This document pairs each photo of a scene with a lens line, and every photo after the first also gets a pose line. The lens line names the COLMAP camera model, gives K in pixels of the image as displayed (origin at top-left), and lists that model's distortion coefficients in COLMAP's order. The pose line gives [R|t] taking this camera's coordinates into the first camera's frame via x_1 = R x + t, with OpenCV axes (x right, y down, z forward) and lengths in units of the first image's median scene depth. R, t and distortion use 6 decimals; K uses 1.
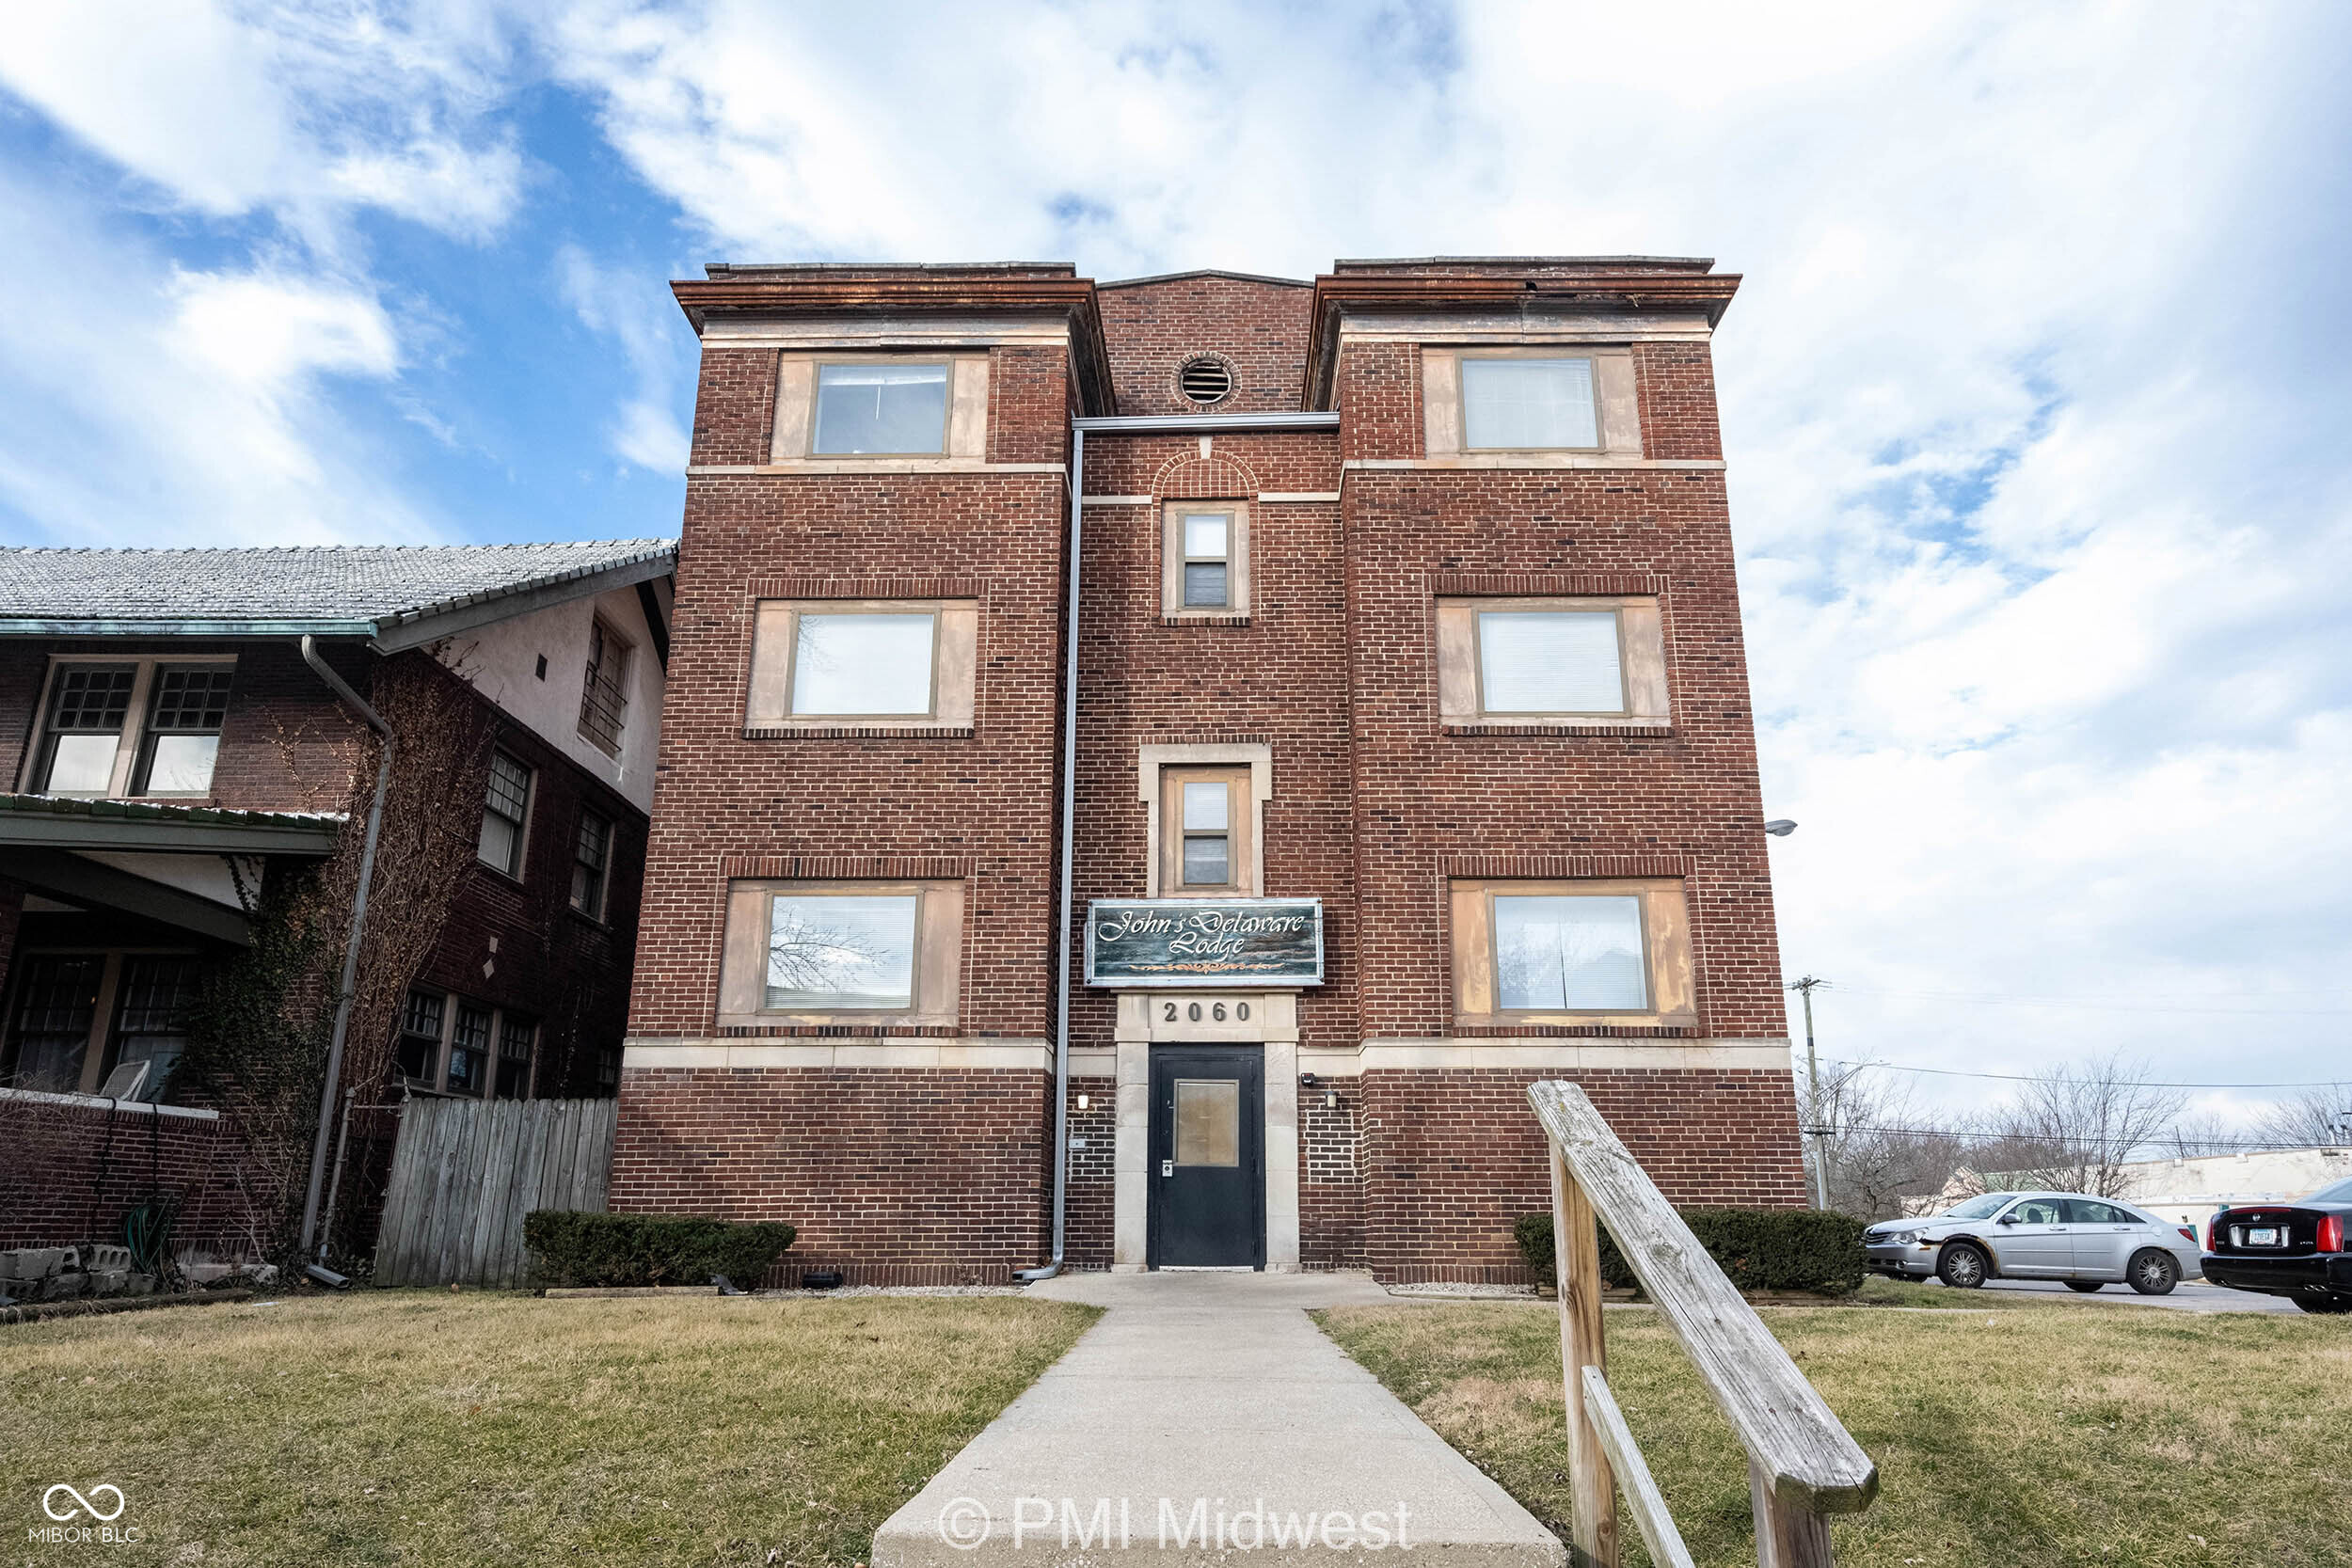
lens RADIAL K [[1817.5, 0, 1189.5], [0, 1817.5, 789.4], [0, 0, 1]] dist [-0.001739, -0.000540]
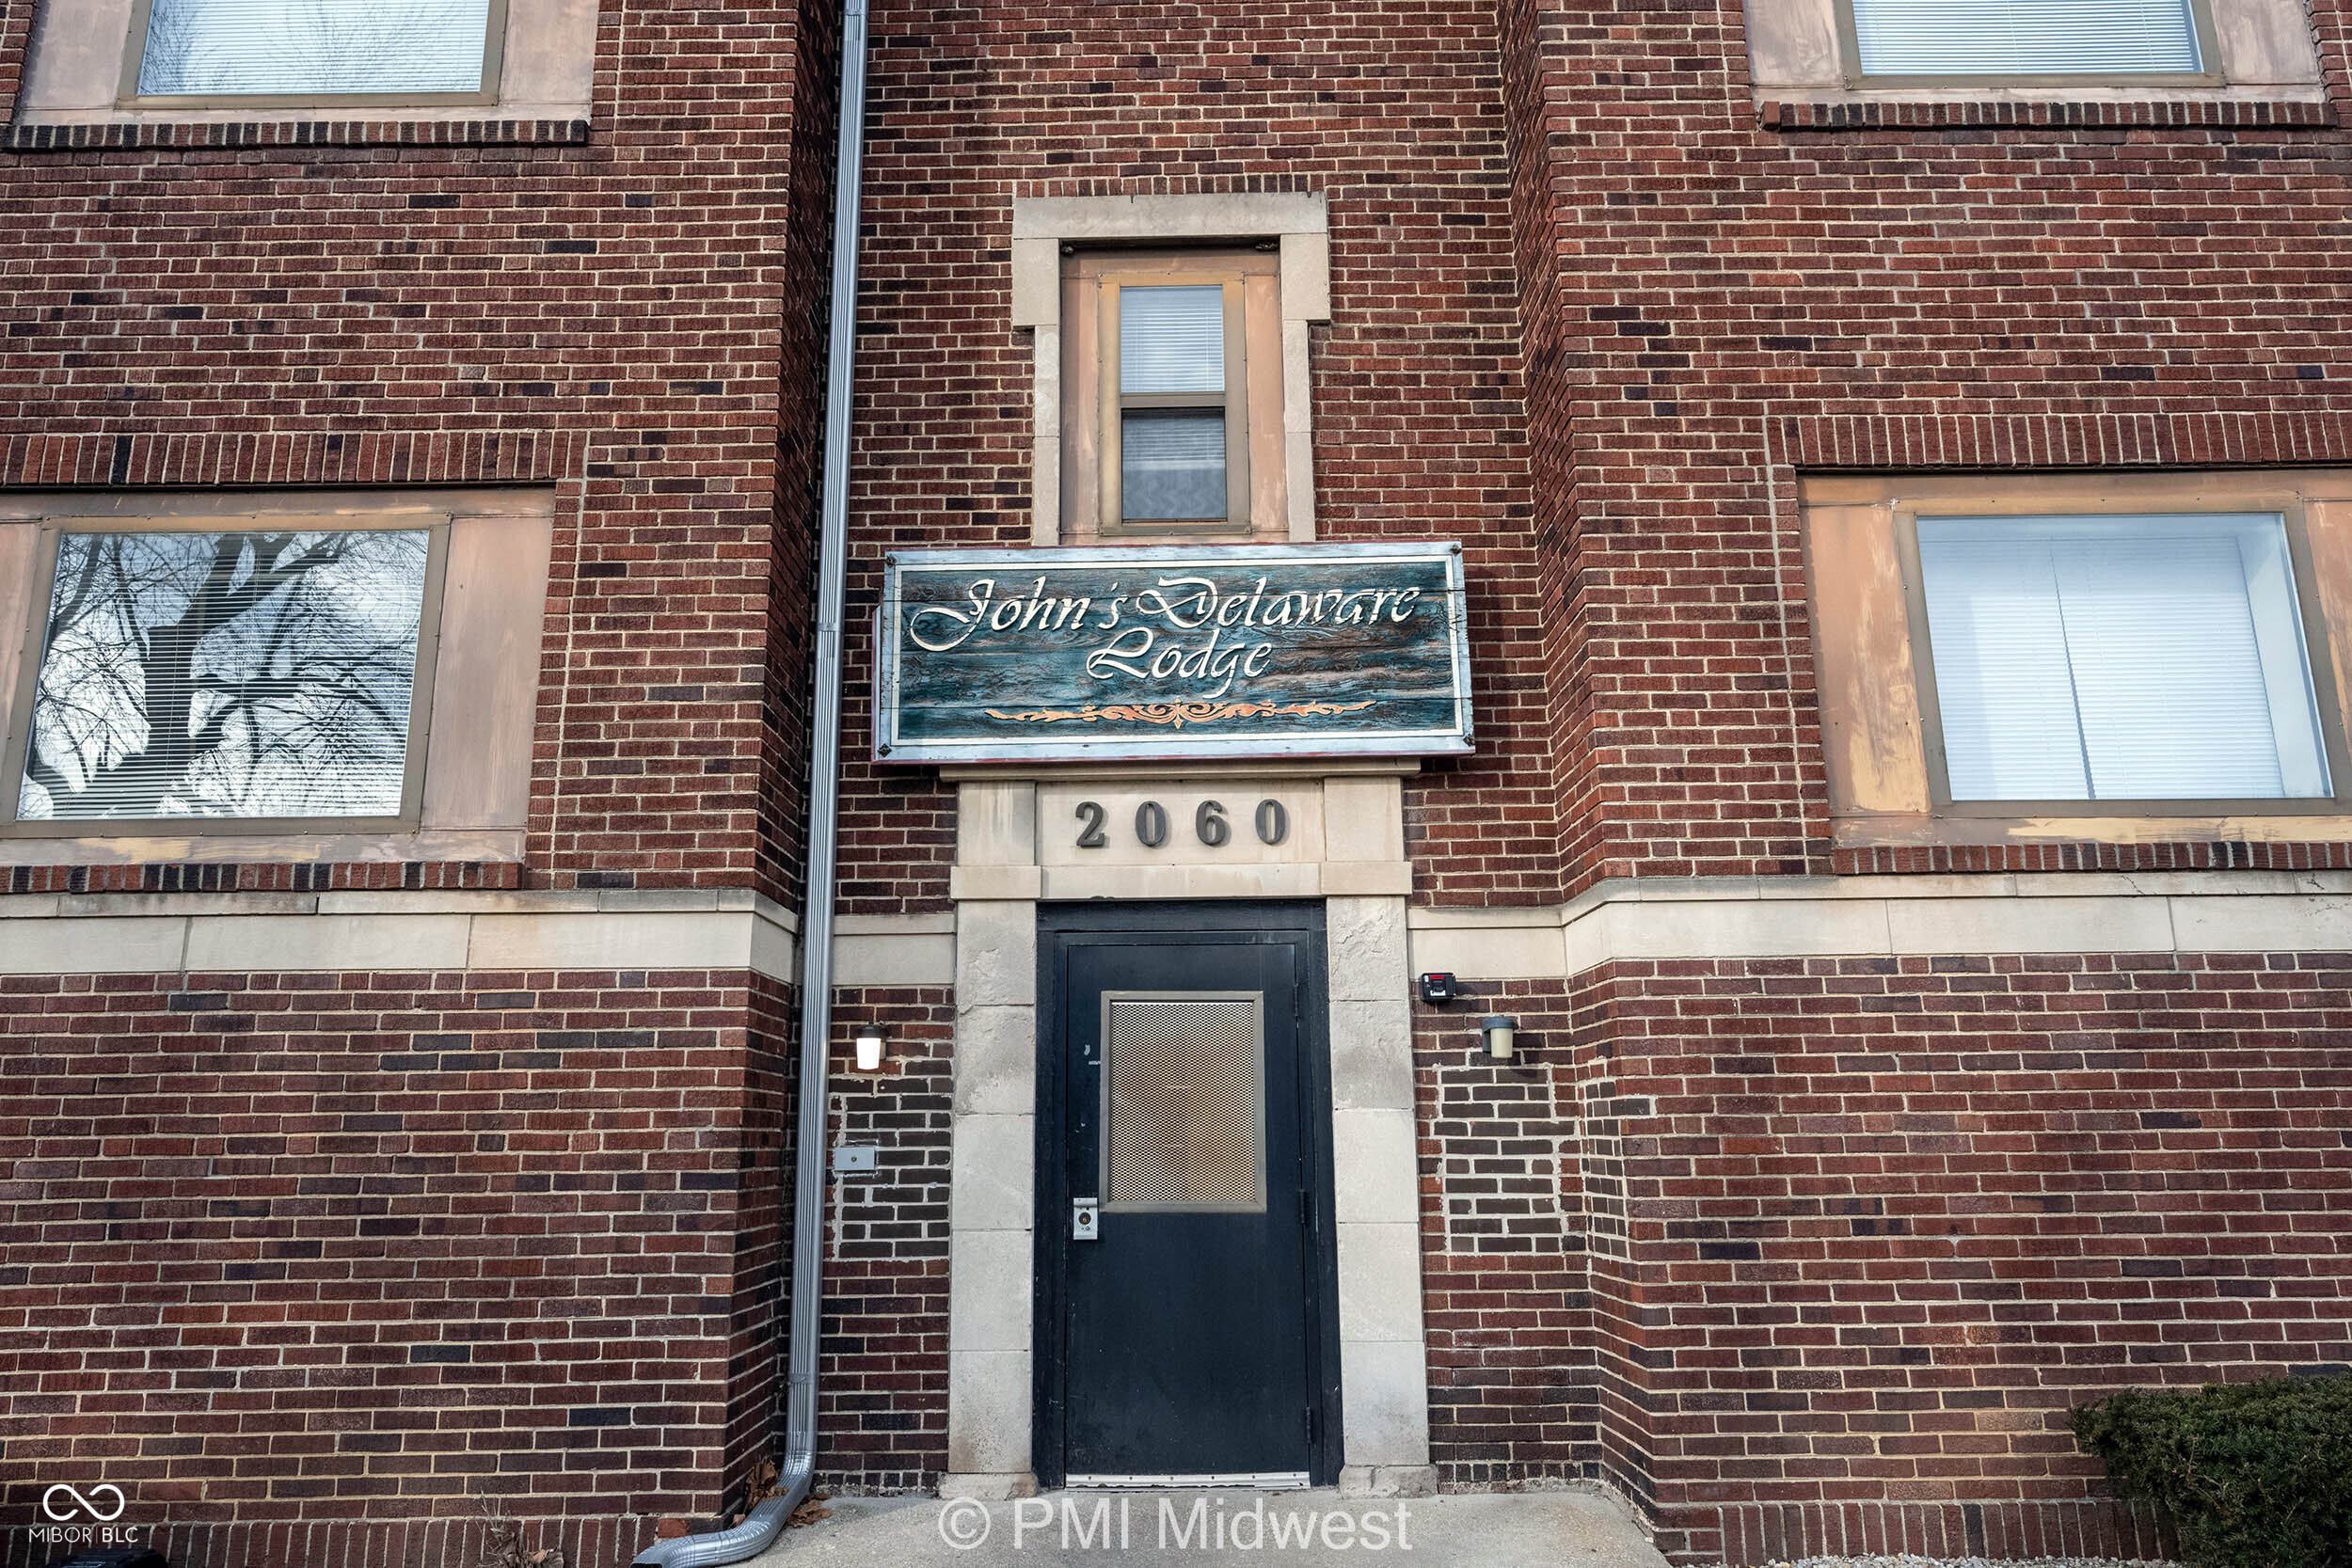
lens RADIAL K [[1489.6, 0, 1163.7], [0, 1489.6, 781.3], [0, 0, 1]] dist [0.002153, -0.001113]
pose [[0.999804, -0.009332, 0.017475, 0.000066], [0.008698, 0.999314, 0.035993, 0.101928], [-0.017799, -0.035834, 0.999199, 0.676936]]
